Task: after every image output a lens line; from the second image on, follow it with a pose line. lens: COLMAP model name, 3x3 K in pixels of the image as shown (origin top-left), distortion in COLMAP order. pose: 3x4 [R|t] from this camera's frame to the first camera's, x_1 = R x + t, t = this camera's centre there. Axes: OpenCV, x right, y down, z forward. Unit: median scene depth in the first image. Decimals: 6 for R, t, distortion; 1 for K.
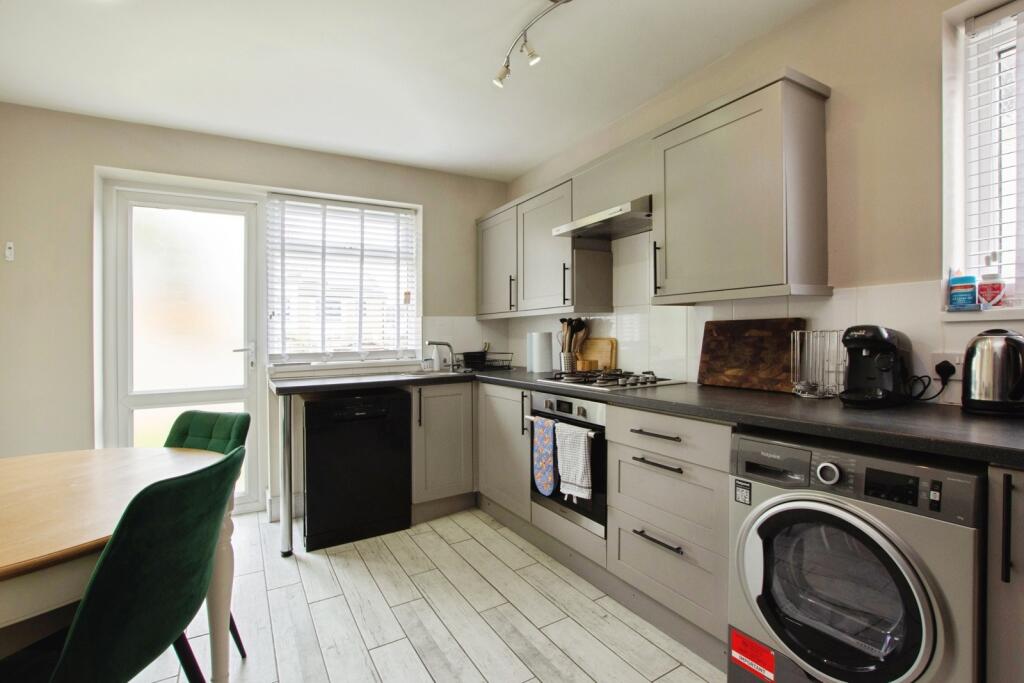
lens RADIAL K [[483.2, 0, 512.0], [0, 483.2, 341.5], [0, 0, 1]] dist [0.002005, 0.000547]
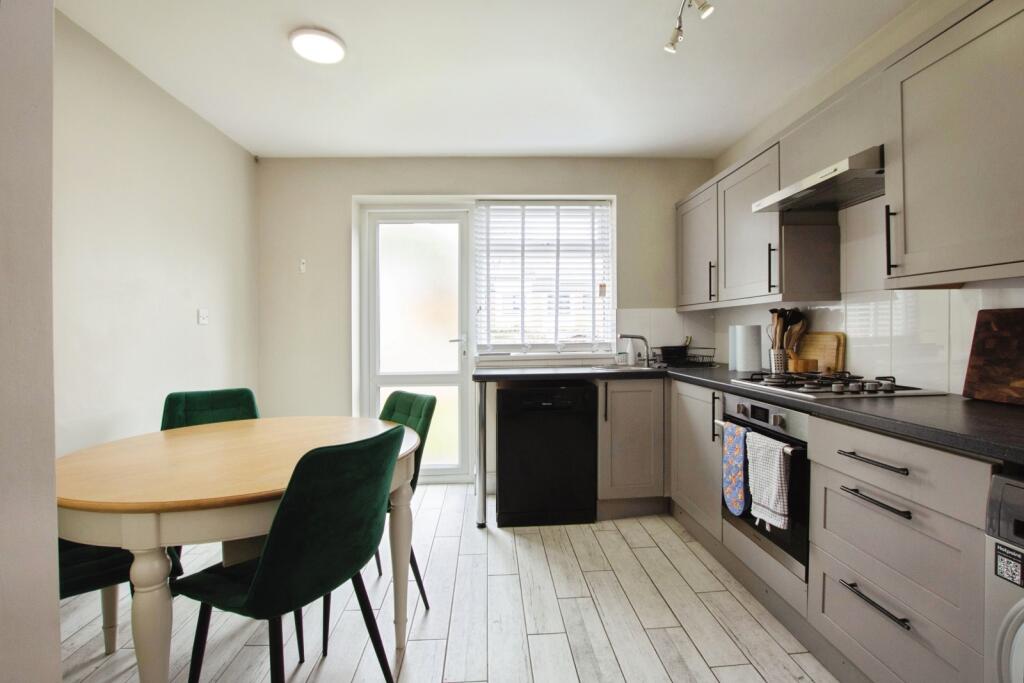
lens RADIAL K [[480.3, 0, 512.8], [0, 480.3, 334.4], [0, 0, 1]] dist [-0.002825, 0.001243]
pose [[0.892358, 0.009310, -0.451232, 0.090136], [-0.008802, 0.999956, 0.003225, -0.001996], [0.451242, 0.001094, 0.892401, 0.053069]]
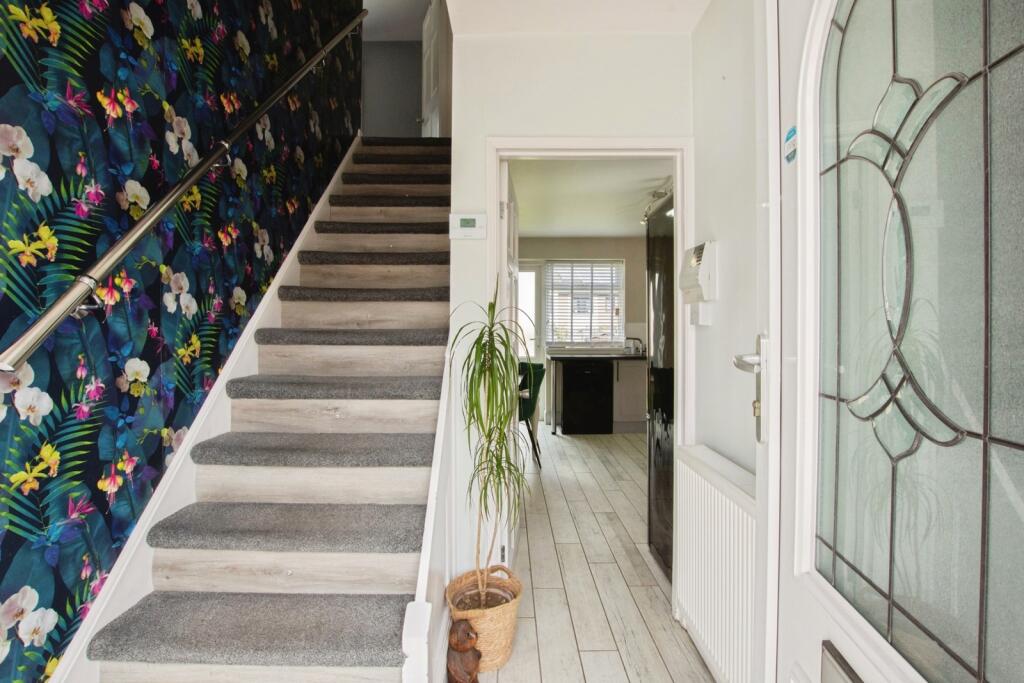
lens RADIAL K [[480.3, 0, 512.8], [0, 480.3, 334.4], [0, 0, 1]] dist [-0.002825, 0.001243]
pose [[0.870698, 0.014569, -0.491602, 0.436051], [-0.014320, 0.999888, 0.004269, -0.015279], [0.491609, 0.003323, 0.870810, -0.988382]]
